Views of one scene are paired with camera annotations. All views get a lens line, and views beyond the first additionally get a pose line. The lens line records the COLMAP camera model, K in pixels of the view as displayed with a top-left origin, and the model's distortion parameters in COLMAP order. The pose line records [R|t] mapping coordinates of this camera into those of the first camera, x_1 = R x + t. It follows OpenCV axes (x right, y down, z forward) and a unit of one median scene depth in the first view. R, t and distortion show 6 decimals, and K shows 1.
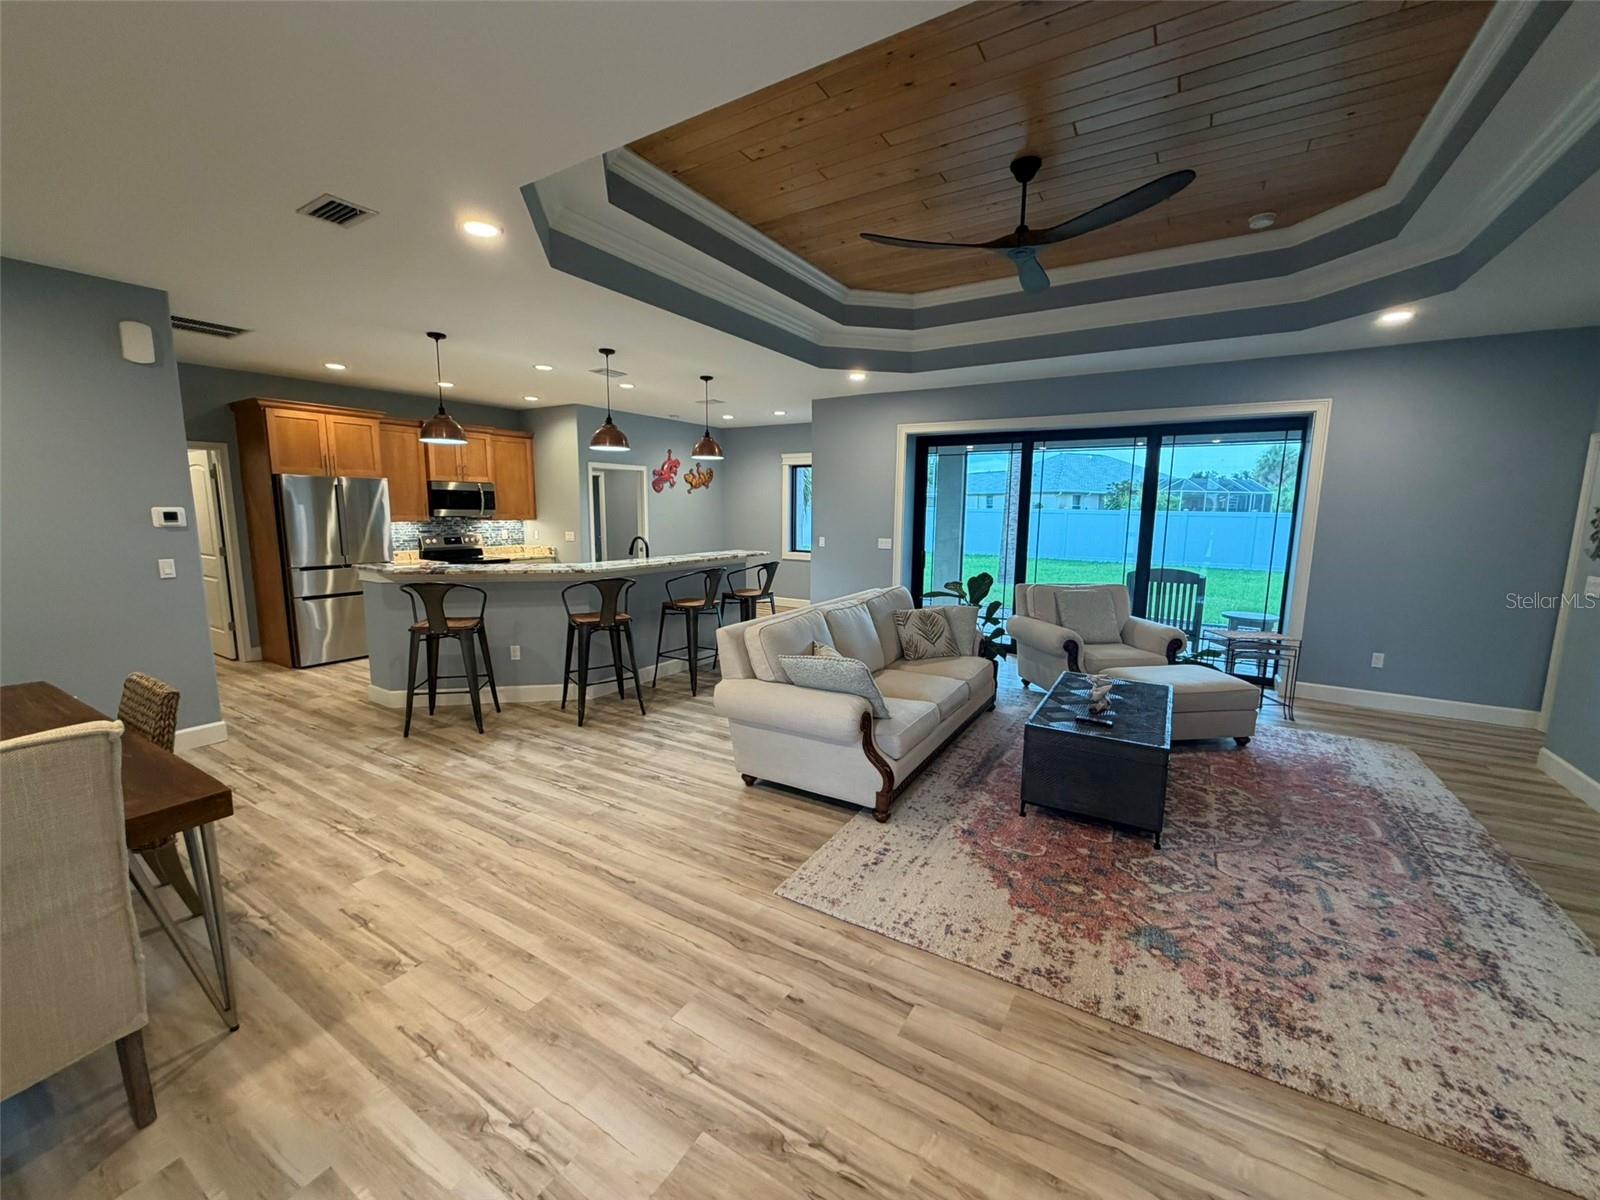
lens RADIAL K [[639.7, 0, 797.9], [0, 639.7, 599.9], [0, 0, 1]] dist [0.001255, 0.000375]
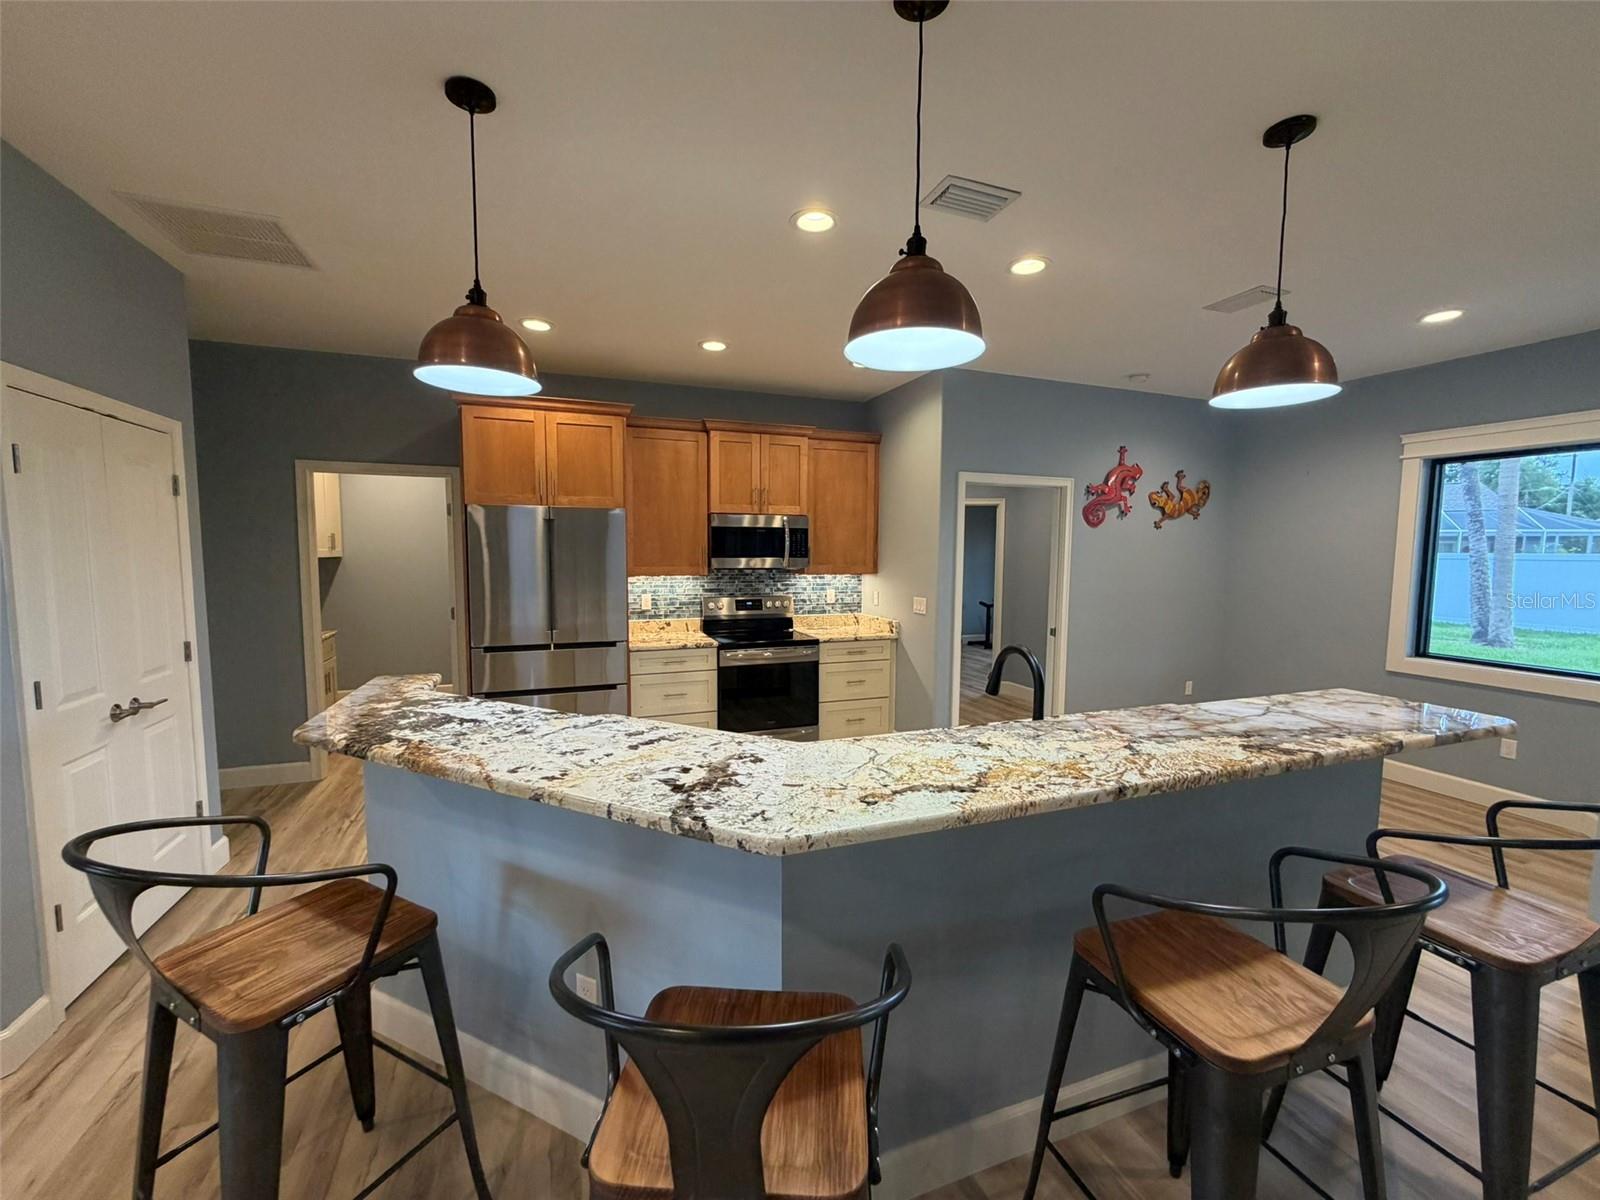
lens RADIAL K [[639.7, 0, 797.9], [0, 639.7, 599.9], [0, 0, 1]] dist [0.001255, 0.000375]
pose [[0.797737, 0.045617, -0.601278, -0.100463], [-0.087875, 0.995284, -0.041078, -0.069919], [0.596568, 0.085606, 0.797984, 0.473661]]
